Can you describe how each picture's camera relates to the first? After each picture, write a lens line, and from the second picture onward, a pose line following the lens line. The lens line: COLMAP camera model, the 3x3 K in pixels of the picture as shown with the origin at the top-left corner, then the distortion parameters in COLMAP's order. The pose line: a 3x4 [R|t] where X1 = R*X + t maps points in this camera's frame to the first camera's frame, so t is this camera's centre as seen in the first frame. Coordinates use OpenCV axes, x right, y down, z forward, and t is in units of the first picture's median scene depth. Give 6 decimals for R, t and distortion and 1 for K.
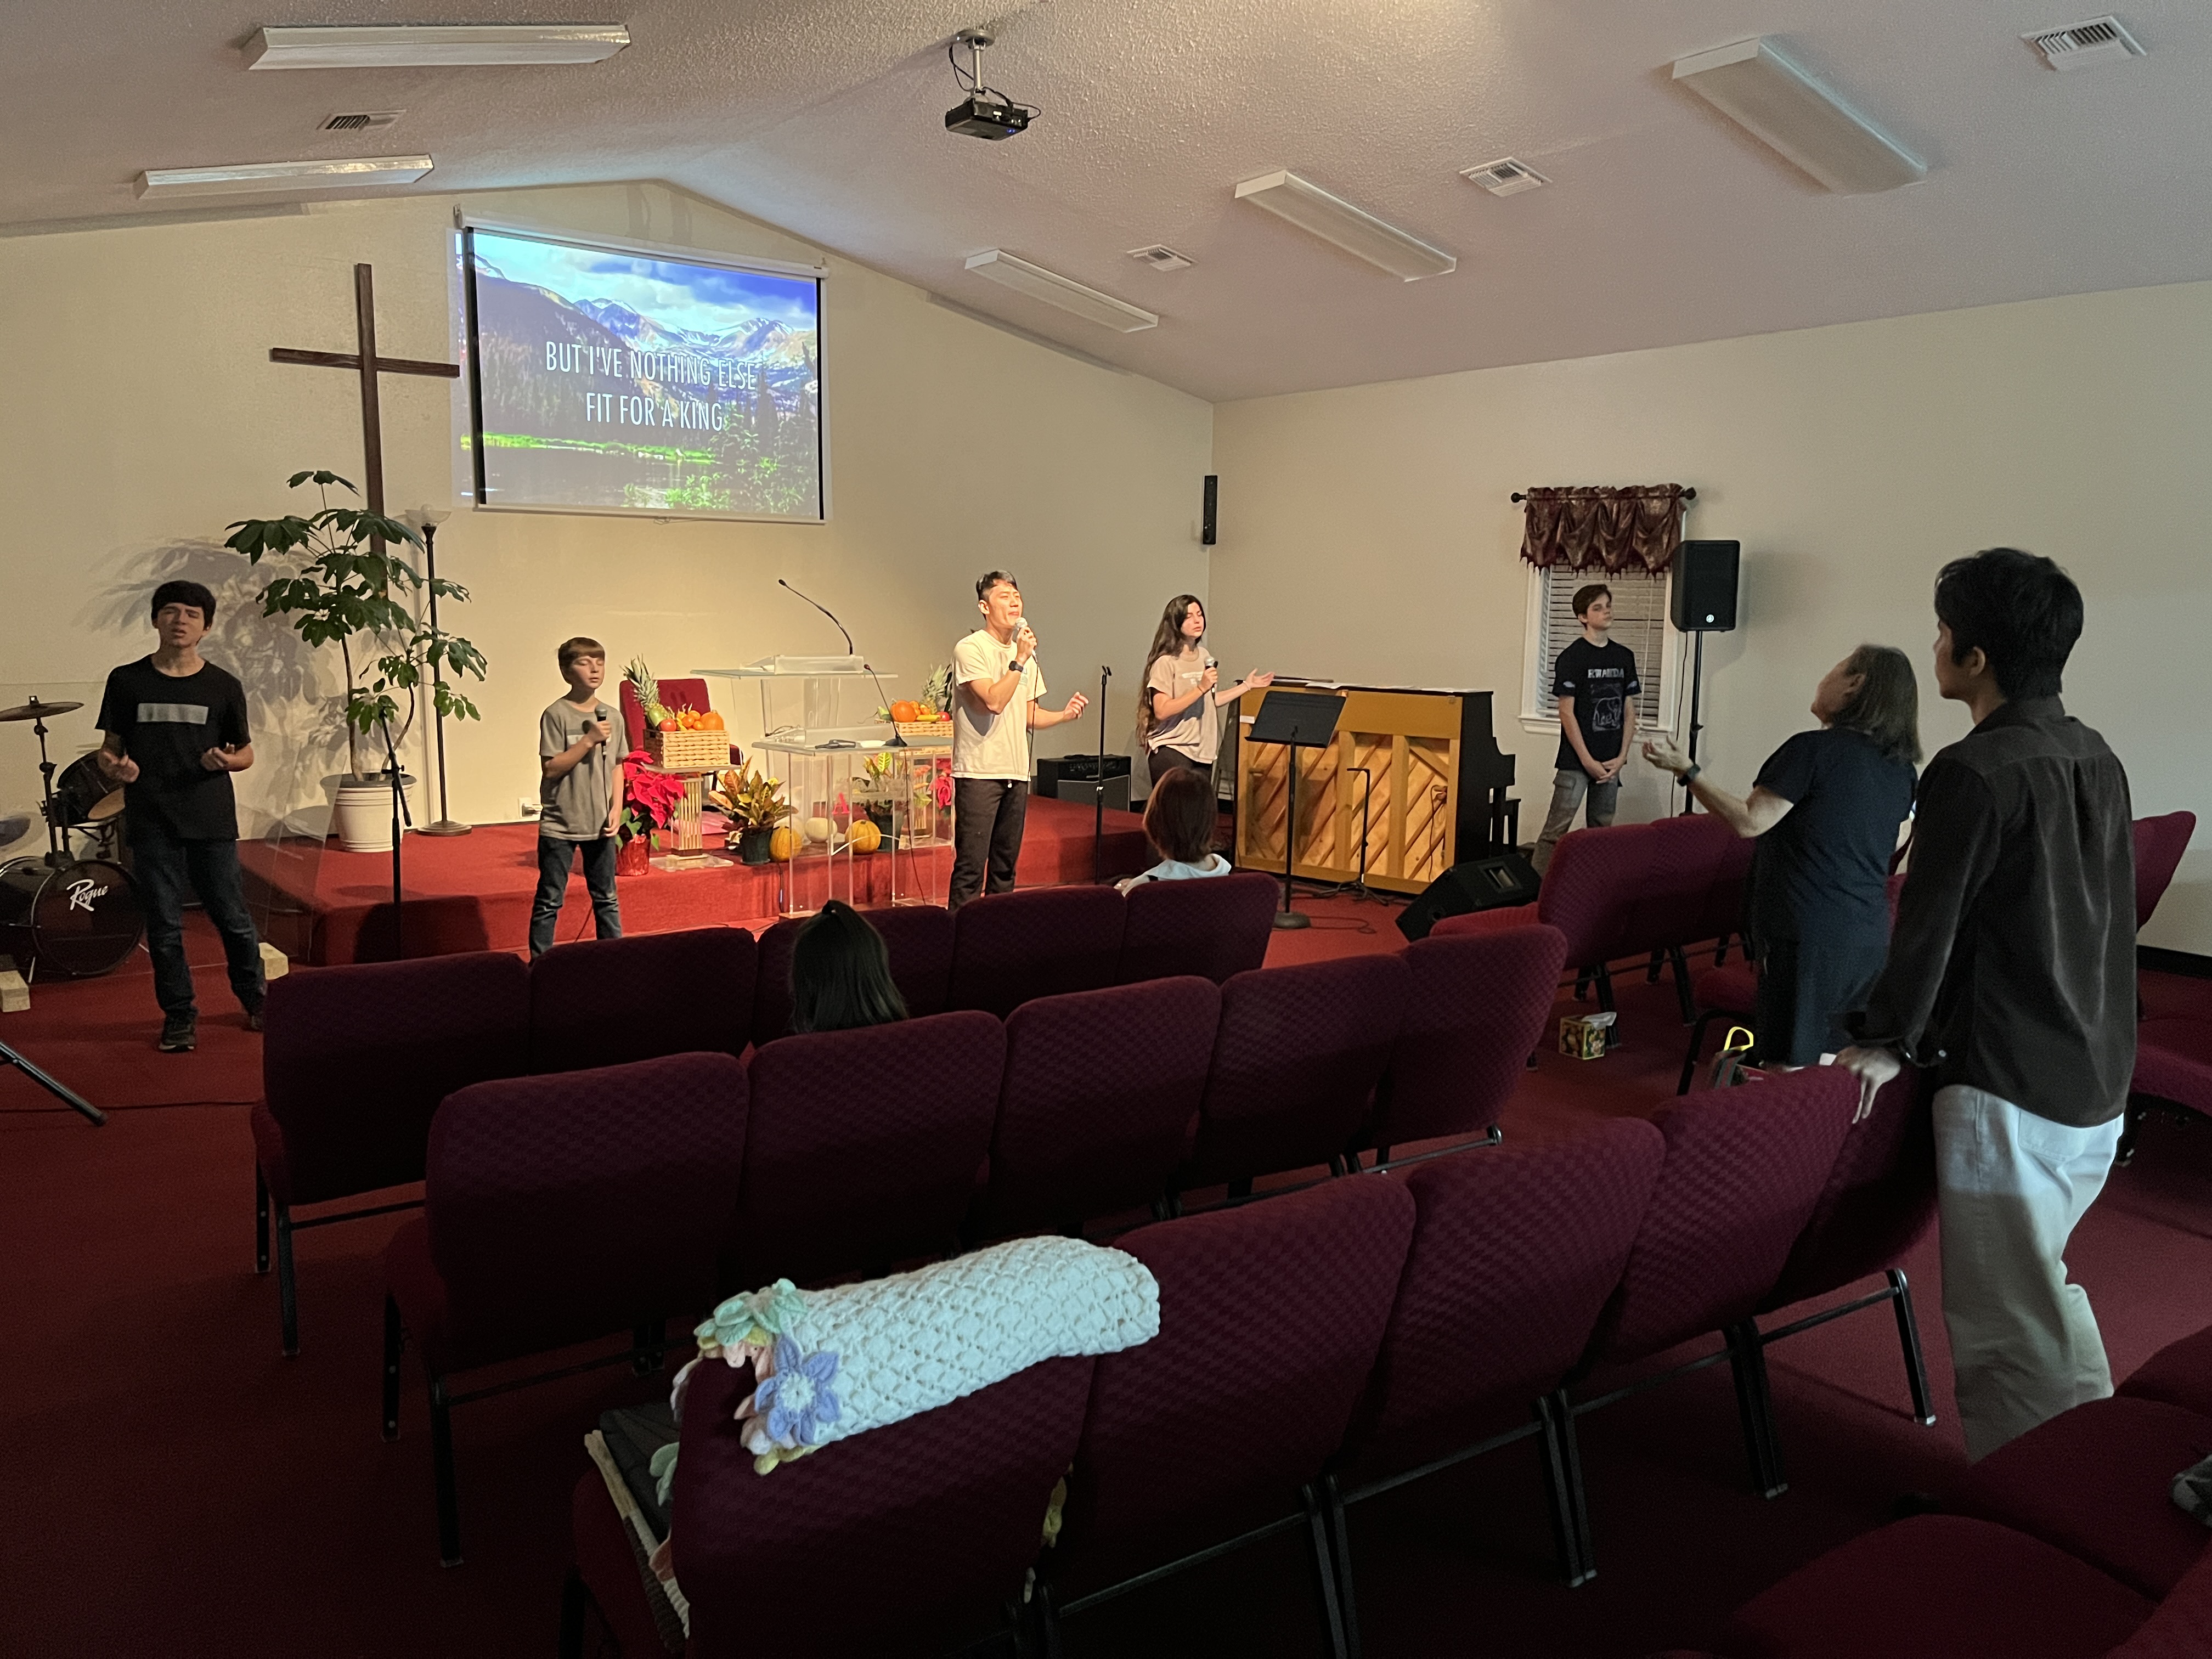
lens RADIAL K [[1735.2, 0, 1145.2], [0, 1735.2, 820.0], [0, 0, 1]] dist [0.013599, -0.007764]
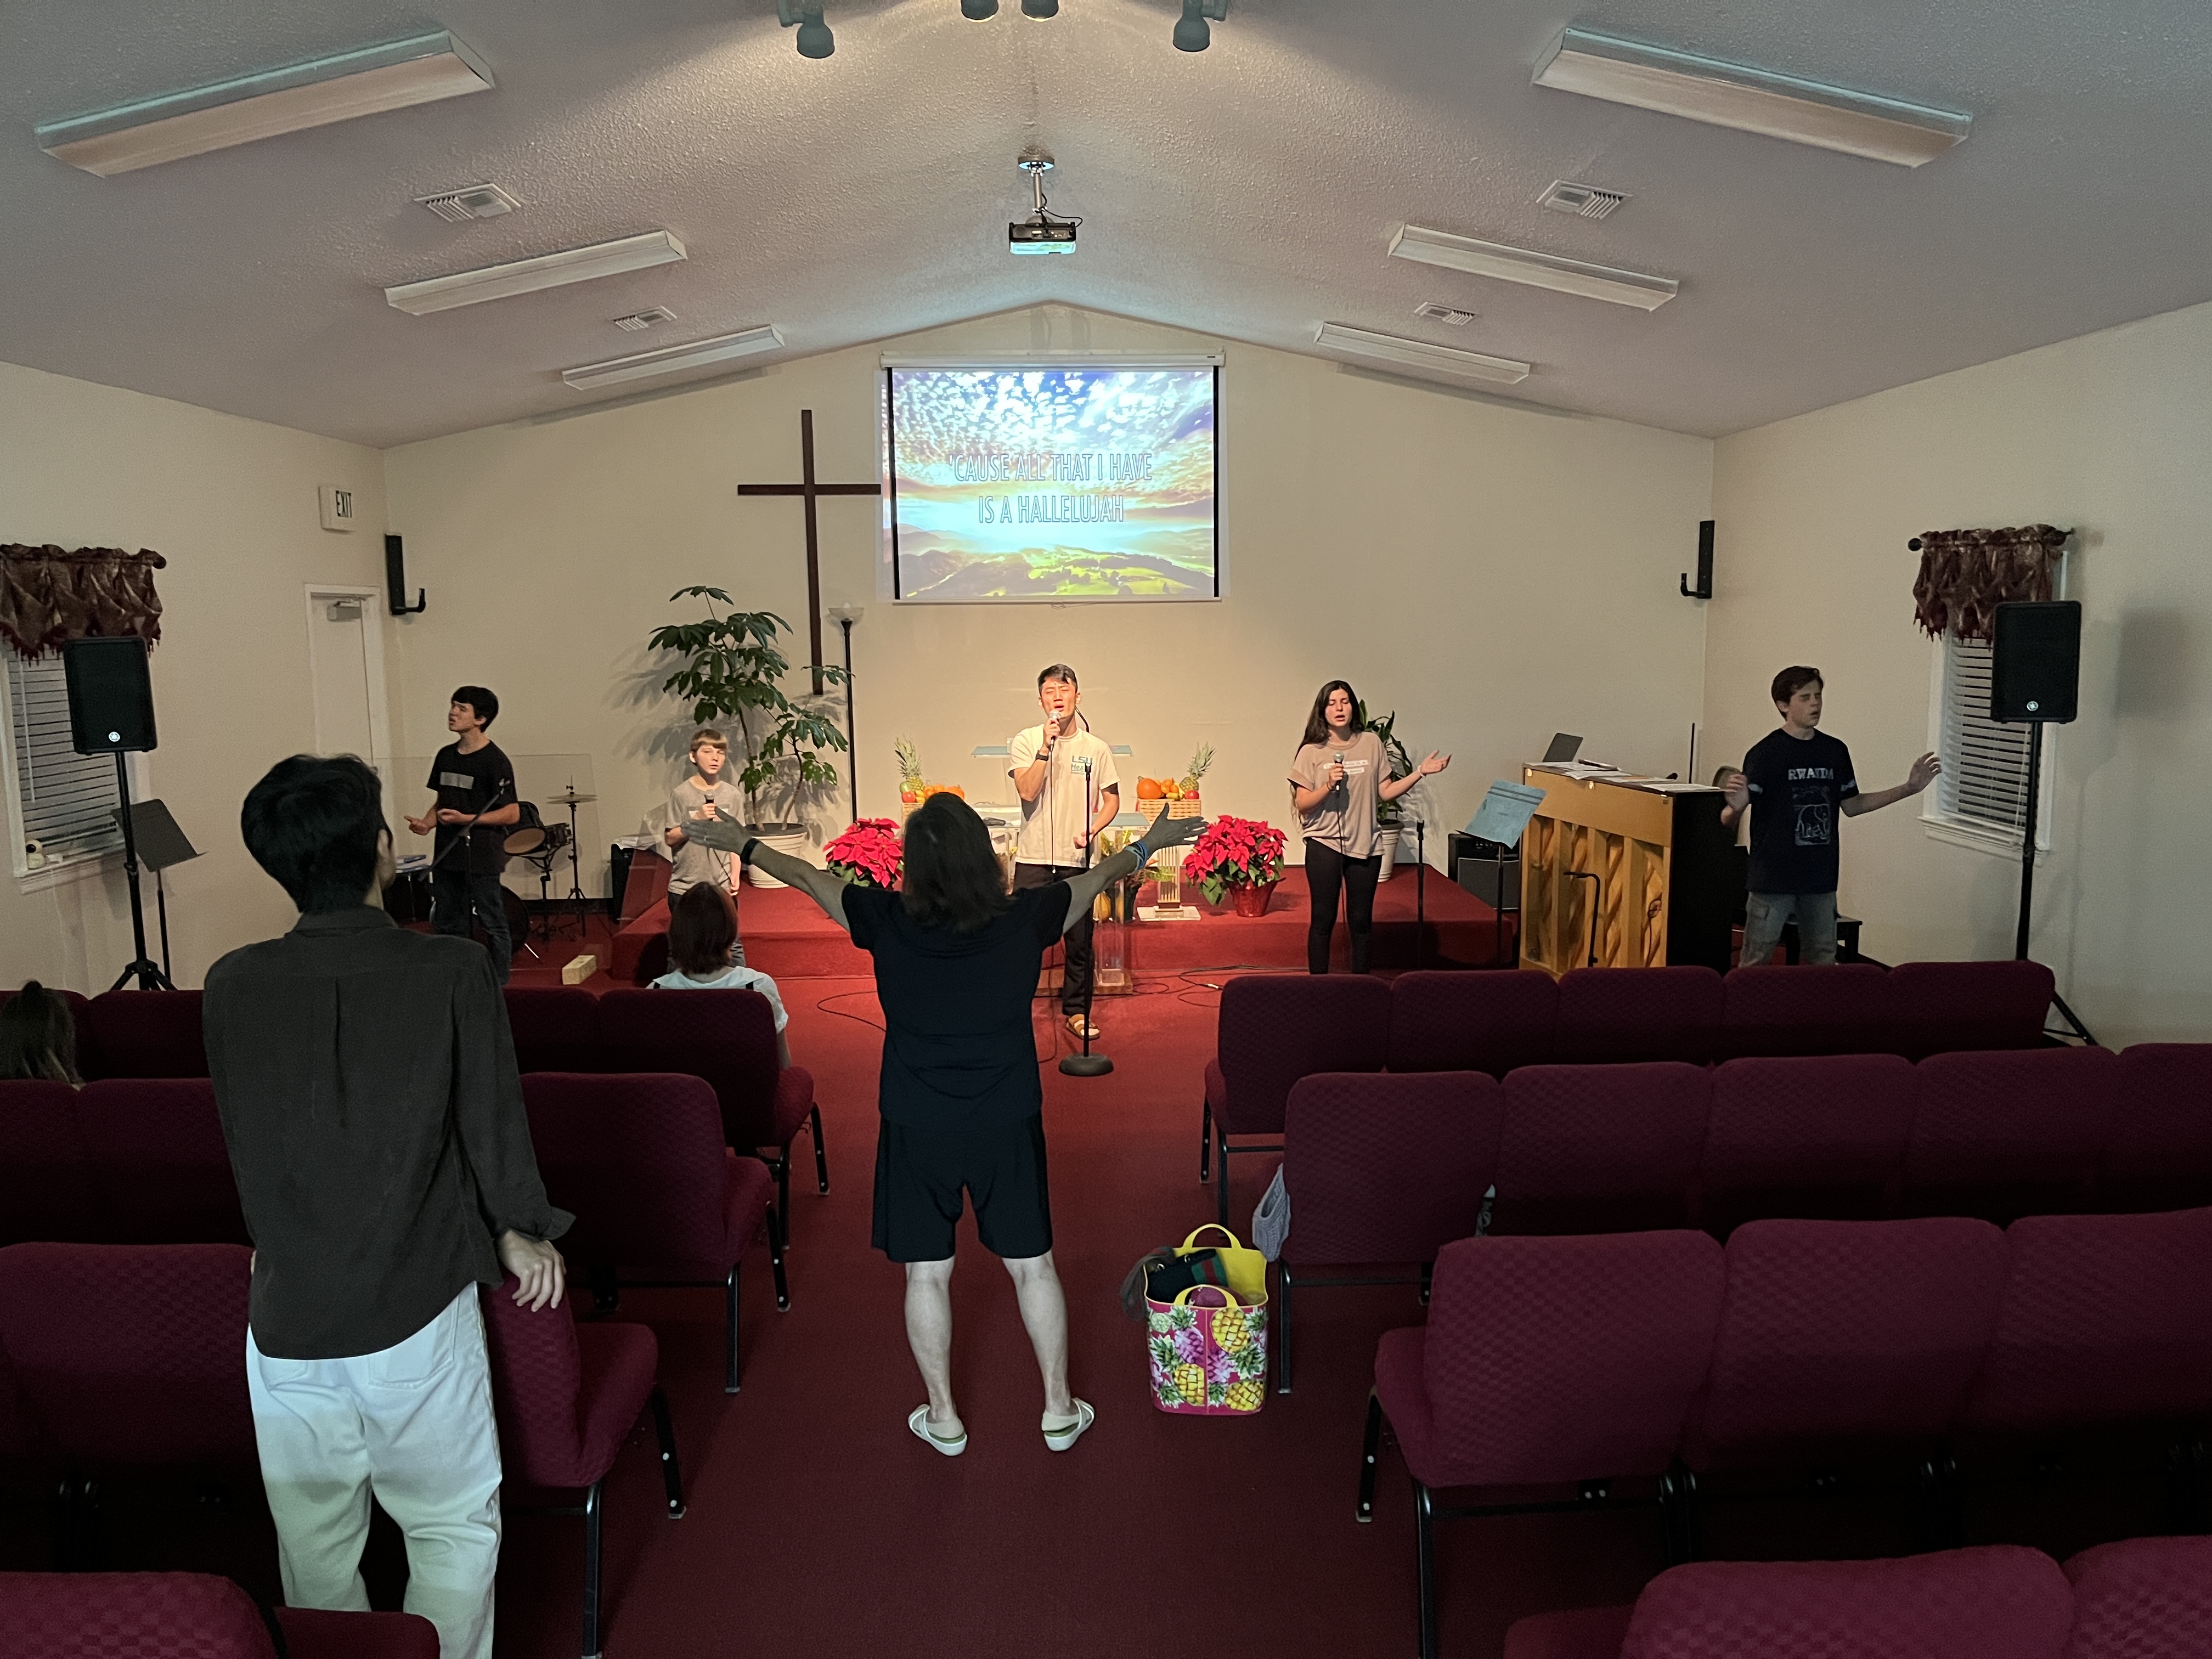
lens RADIAL K [[1735.2, 0, 1125.9], [0, 1735.2, 831.1], [0, 0, 1]] dist [0.013599, -0.007764]
pose [[0.799909, 0.051759, -0.597885, 0.481173], [-0.054581, 0.998419, 0.013408, -0.050207], [0.597634, 0.021908, 0.801470, 0.156196]]
